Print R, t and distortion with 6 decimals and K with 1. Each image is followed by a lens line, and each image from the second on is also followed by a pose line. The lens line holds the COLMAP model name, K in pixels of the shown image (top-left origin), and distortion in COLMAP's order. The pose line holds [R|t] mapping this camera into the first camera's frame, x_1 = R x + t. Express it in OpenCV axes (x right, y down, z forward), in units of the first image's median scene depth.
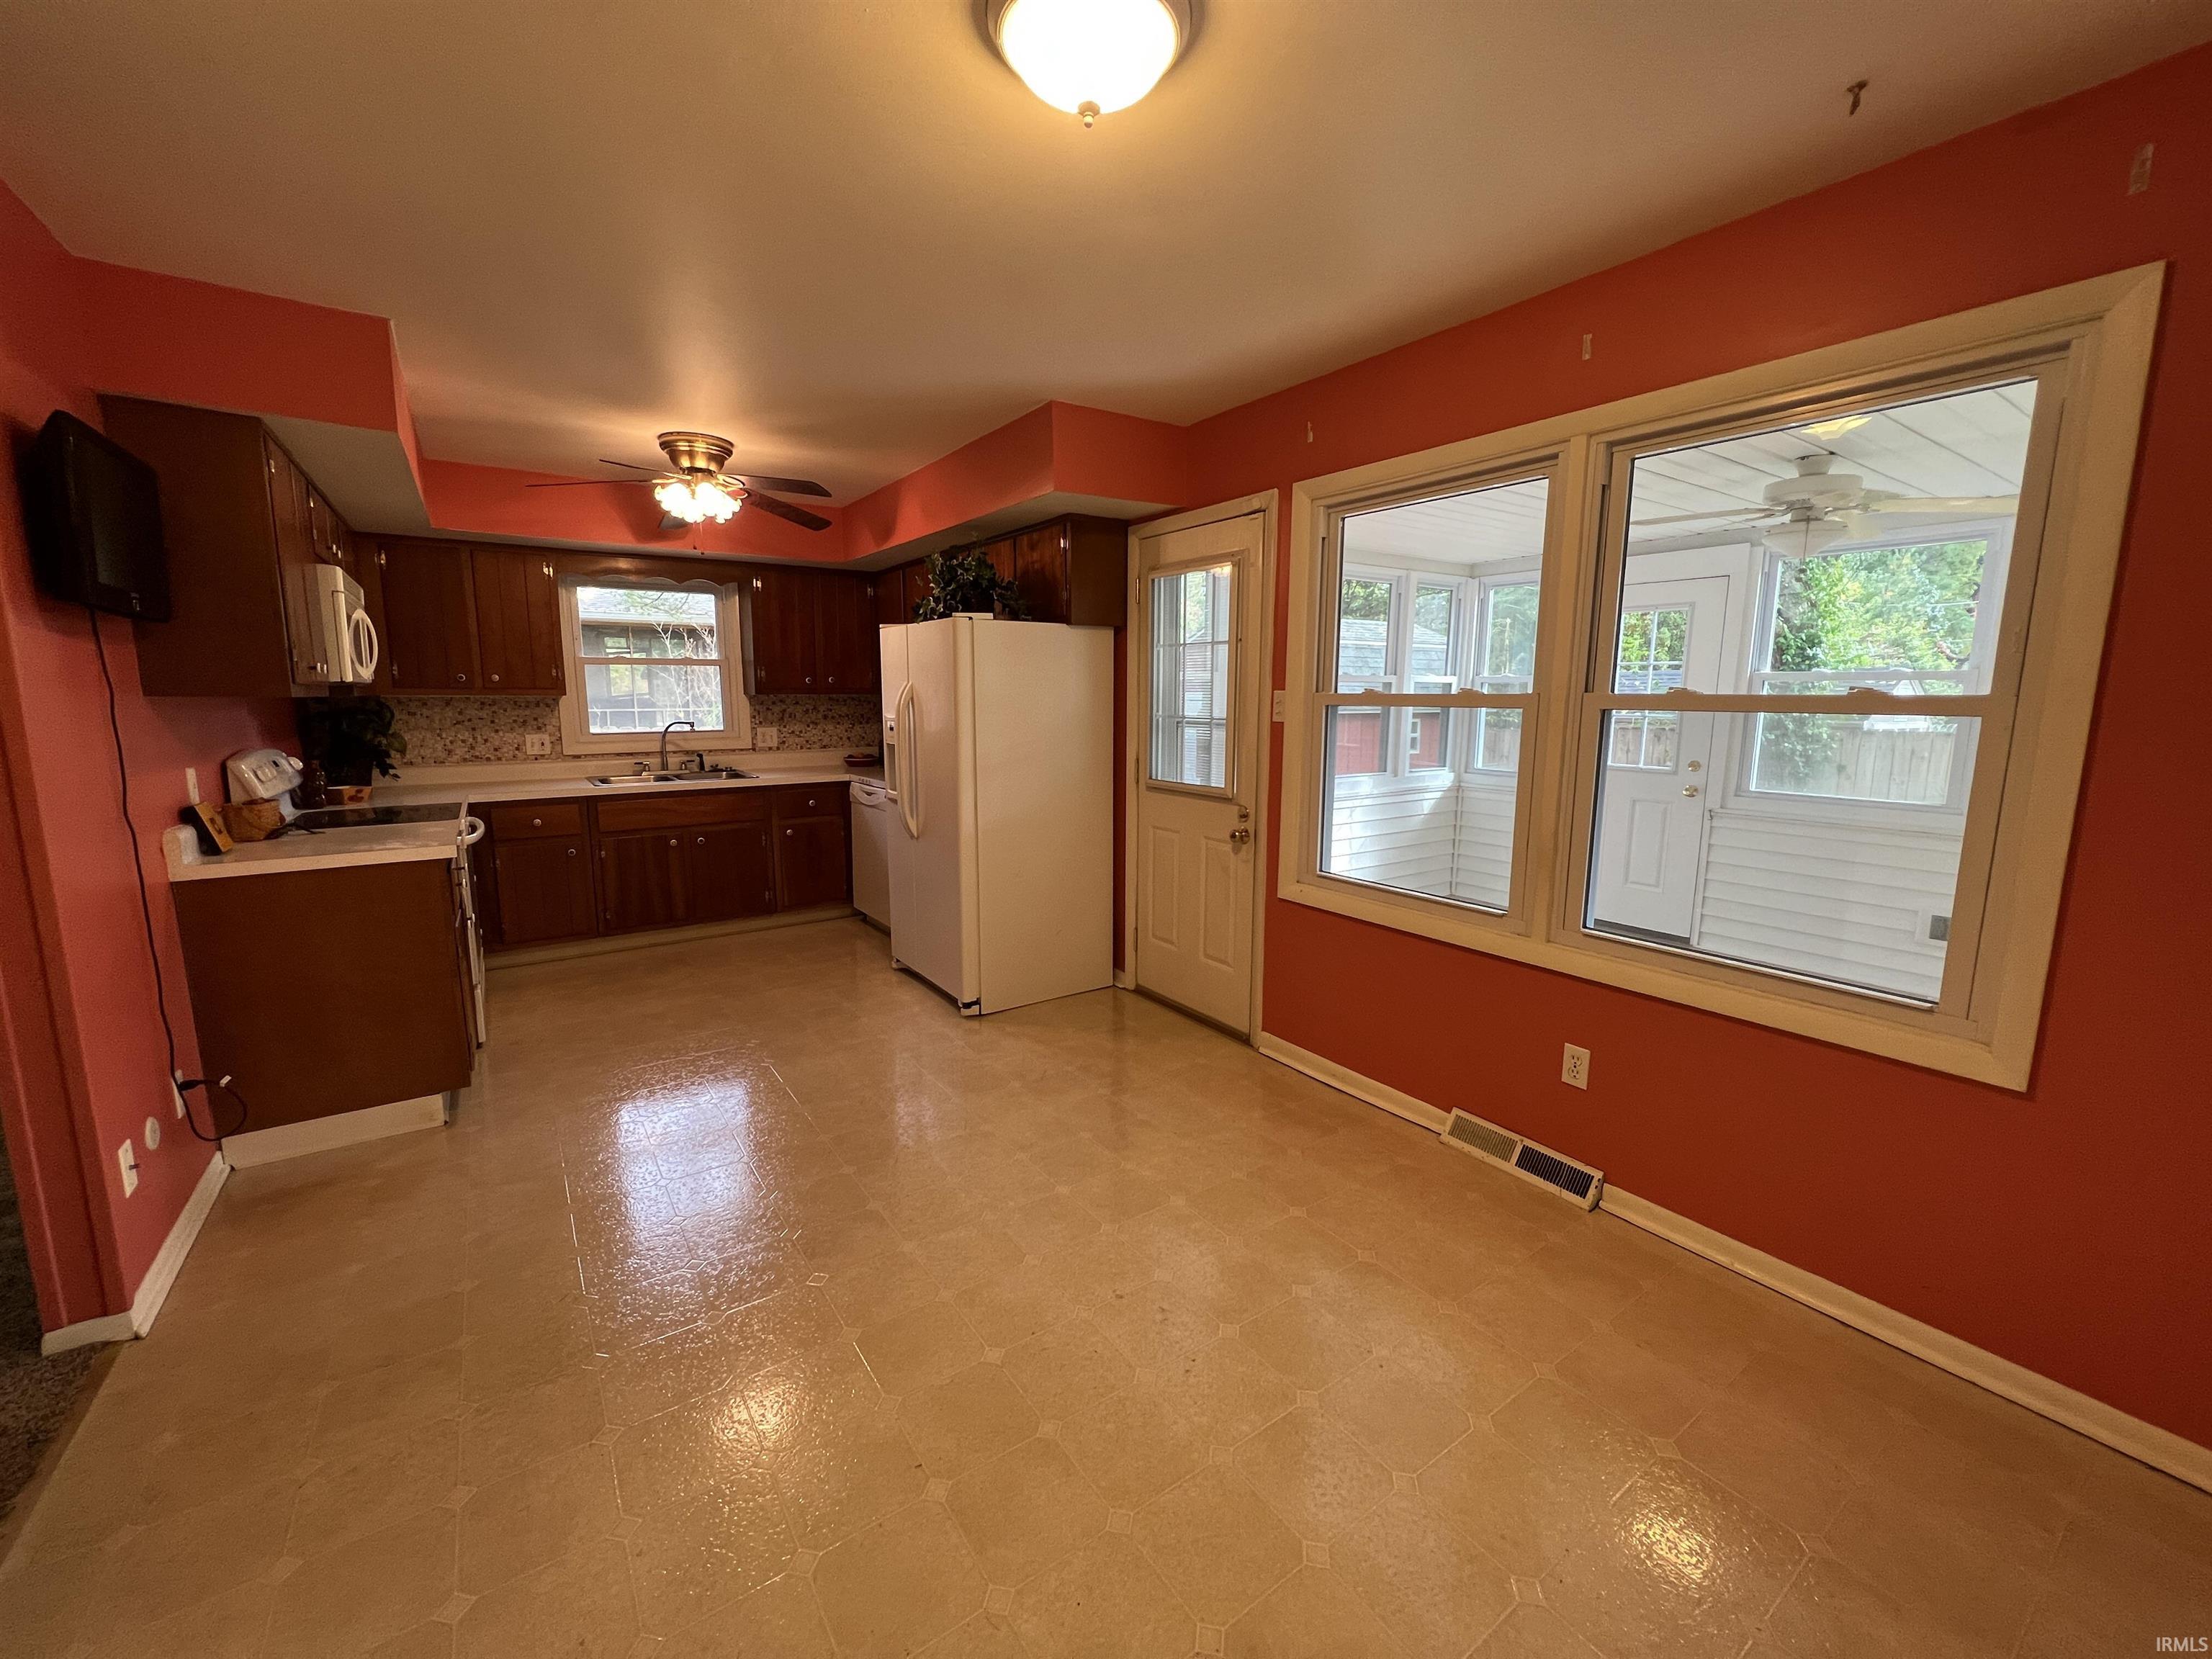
lens RADIAL K [[885.4, 0, 1106.8], [0, 885.4, 831.7], [0, 0, 1]] dist [-0.000159, 0.000296]
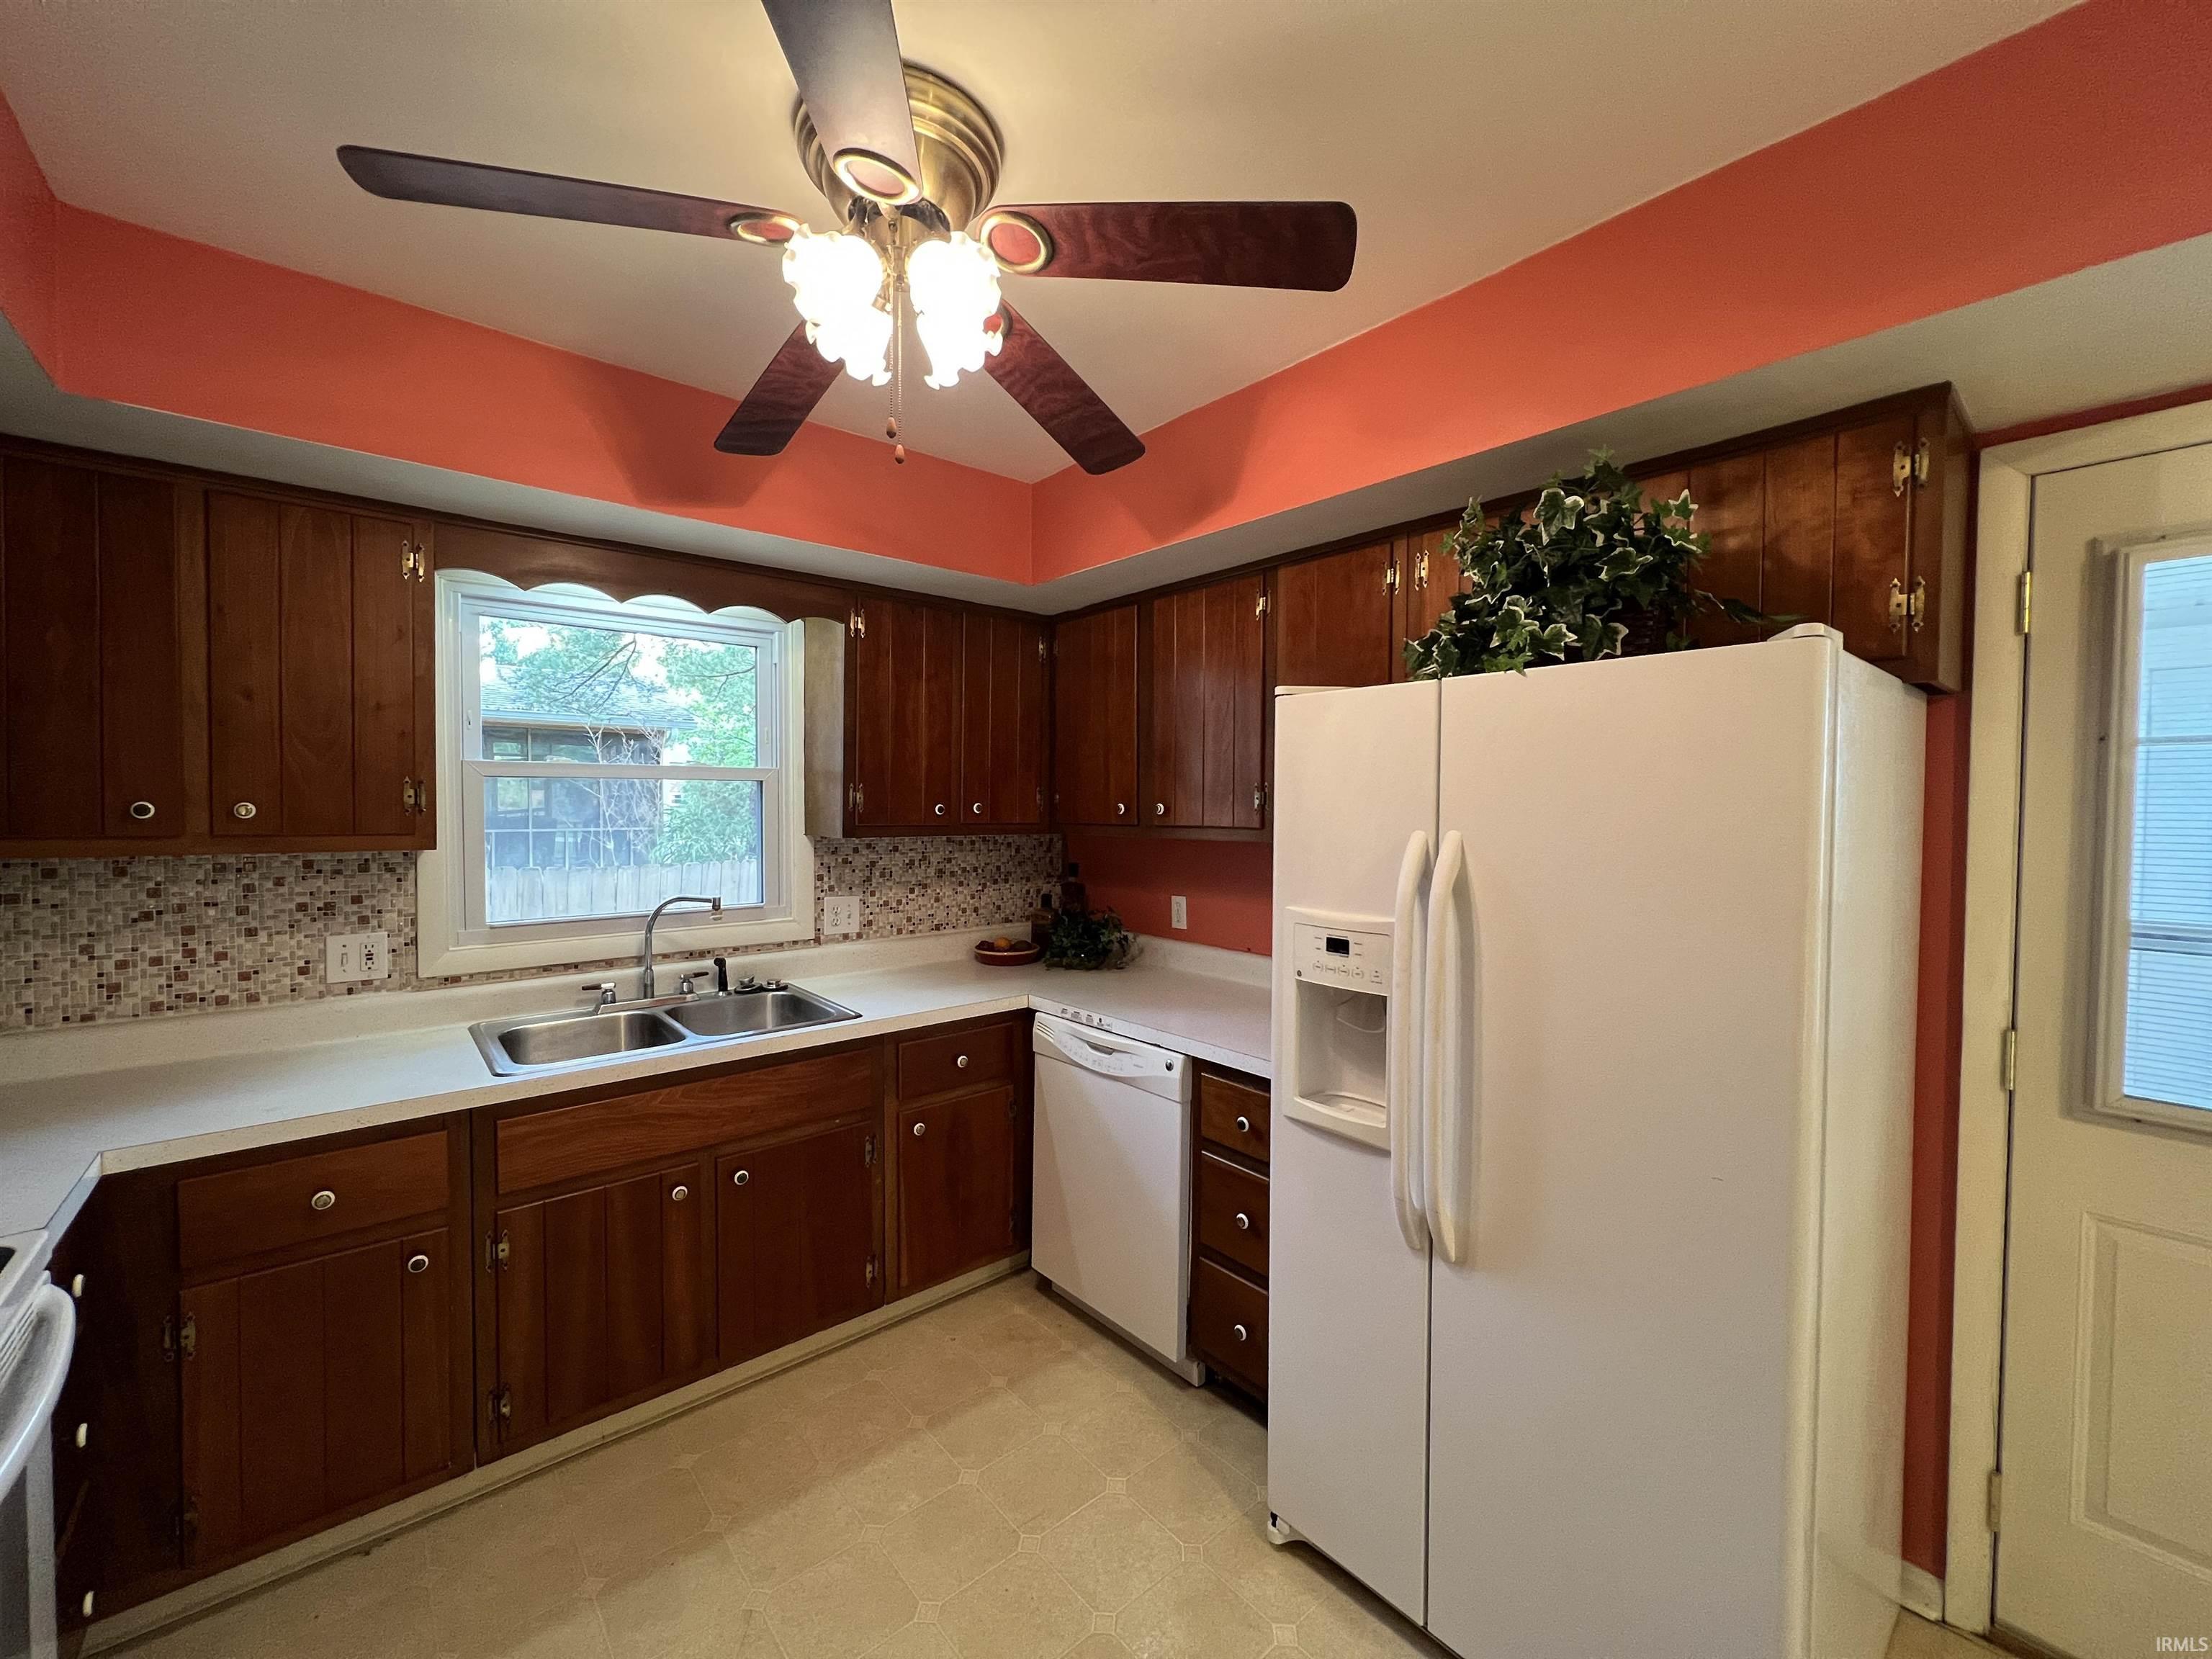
lens RADIAL K [[885.4, 0, 1104.9], [0, 885.4, 836.5], [0, 0, 1]] dist [-0.000159, 0.000296]
pose [[0.995058, 0.001456, 0.099284, -0.320734], [0.010228, 0.993070, -0.117074, -0.102751], [-0.098767, 0.117511, 0.988148, 0.527061]]
